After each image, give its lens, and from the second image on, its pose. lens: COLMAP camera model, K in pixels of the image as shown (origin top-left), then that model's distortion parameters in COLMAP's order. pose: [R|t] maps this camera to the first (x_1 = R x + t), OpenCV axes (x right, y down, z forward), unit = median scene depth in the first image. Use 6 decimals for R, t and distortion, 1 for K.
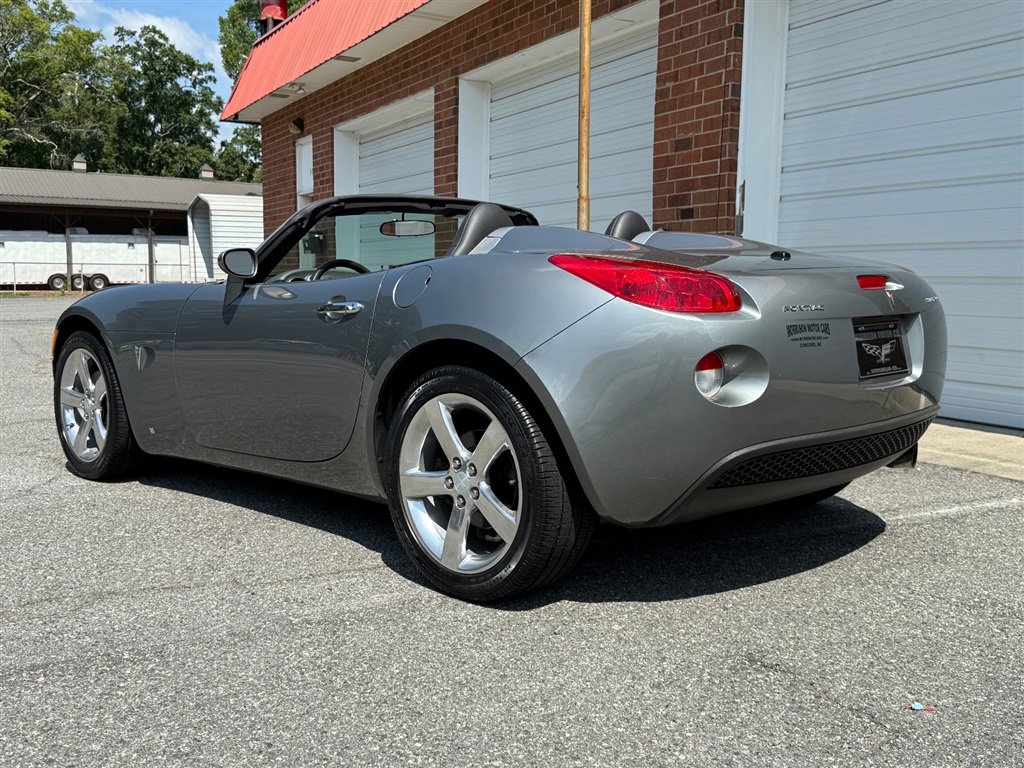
lens RADIAL K [[1018.5, 0, 510.8], [0, 1018.5, 382.6], [0, 0, 1]] dist [0.060051, 0.000000]
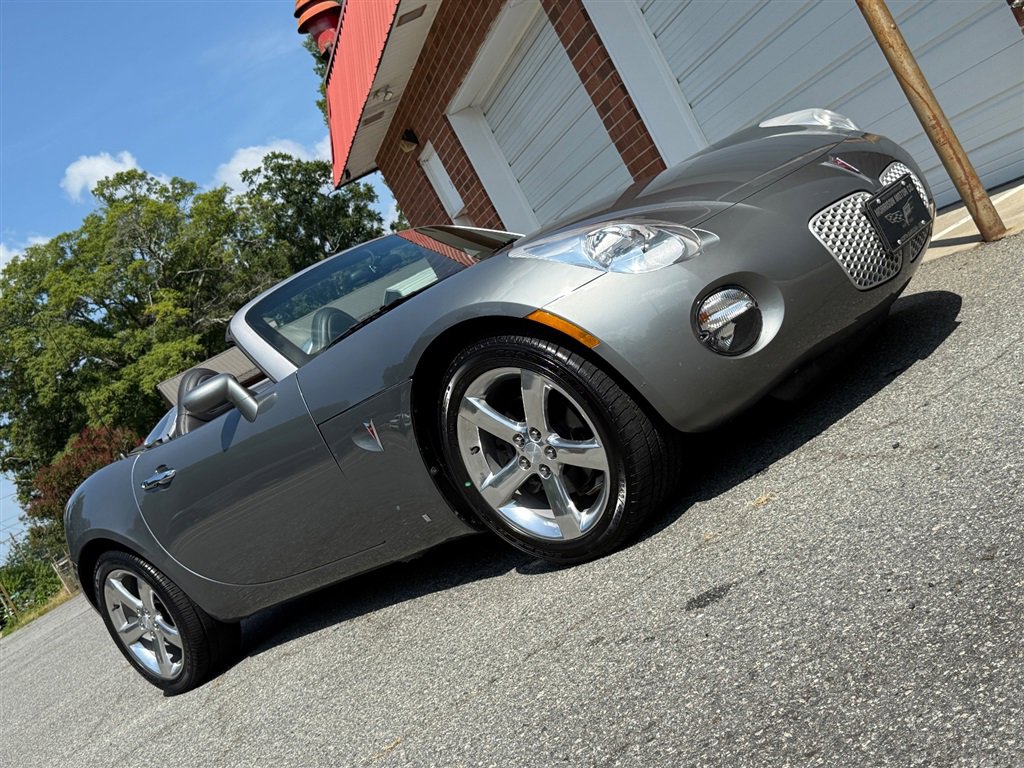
lens RADIAL K [[1159.1, 0, 515.5], [0, 1159.1, 380.6], [0, 0, 1]] dist [0.071470, 0.000000]
pose [[0.852493, -0.463717, -0.241291, -0.041908], [0.464015, 0.883847, -0.059201, -0.005794], [0.240717, -0.061495, 0.968645, 0.521315]]
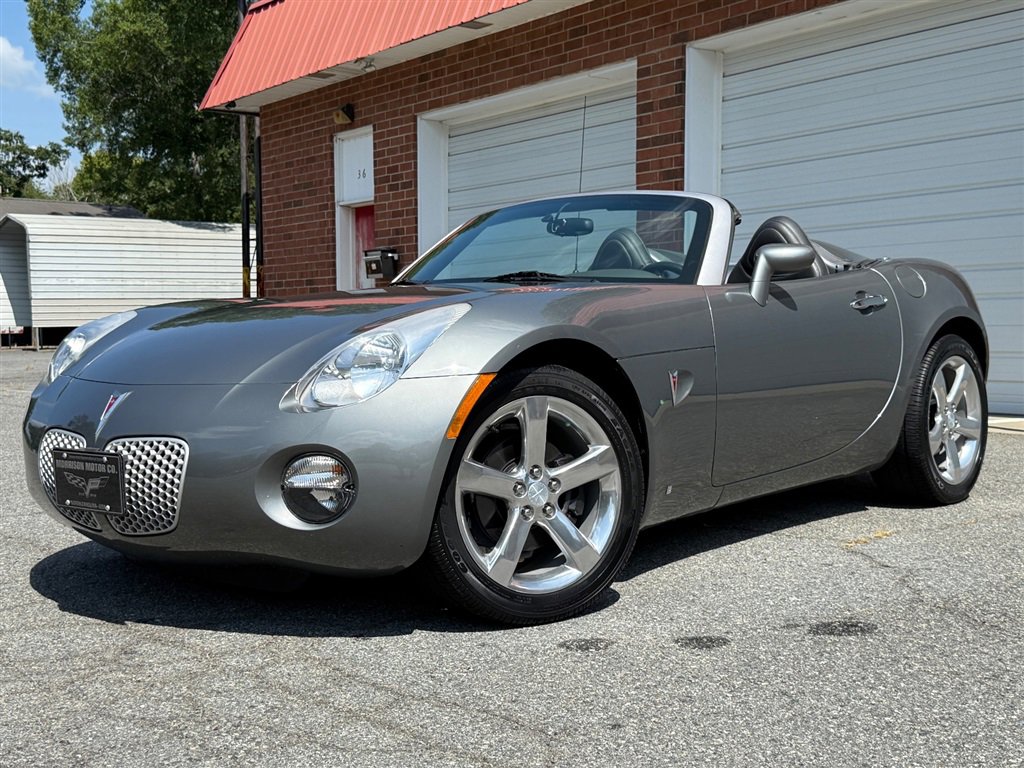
lens RADIAL K [[1323.5, 0, 507.0], [0, 1323.5, 385.6], [0, 0, 1]] dist [0.092430, 0.000000]
pose [[0.992376, -0.018778, 0.121811, -0.691008], [0.025712, 0.998122, -0.055607, 0.024566], [-0.120538, 0.058315, 0.990994, 0.072926]]
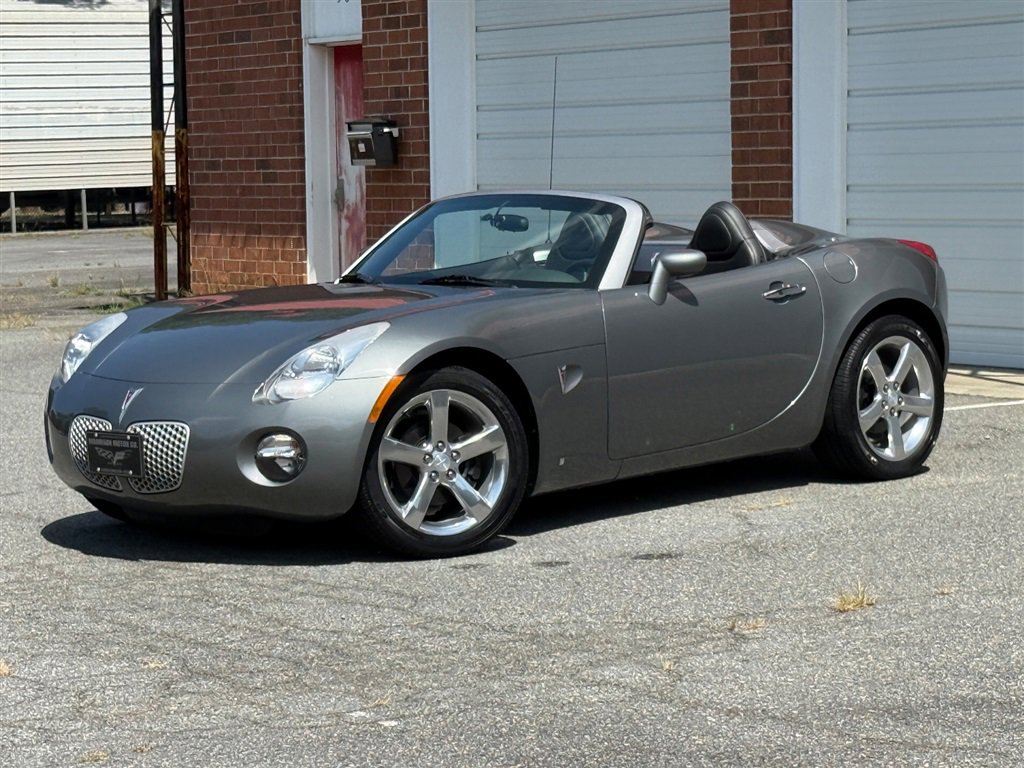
lens RADIAL K [[2922.4, 0, 512.3], [0, 2922.4, 387.5], [0, 0, 1]] dist [-0.063065, 0.000000]
pose [[0.997770, -0.028879, 0.060180, -0.666782], [0.030392, 0.999240, -0.024393, 0.040617], [-0.059430, 0.026167, 0.997889, -1.185112]]
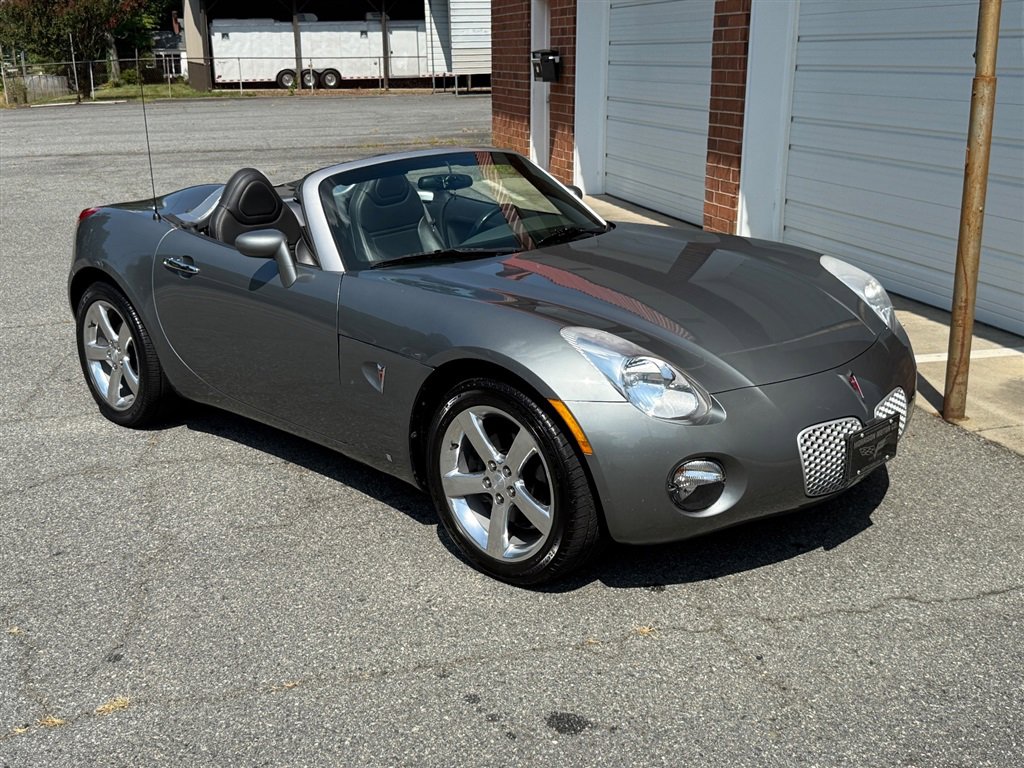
lens RADIAL K [[1159.1, 0, 505.4], [0, 1159.1, 387.5], [0, 0, 1]] dist [0.071470, 0.000000]
pose [[0.969431, 0.052324, -0.239719, -0.026375], [-0.009008, 0.983928, 0.178337, -0.184309], [0.245197, -0.170726, 0.954322, 0.443123]]
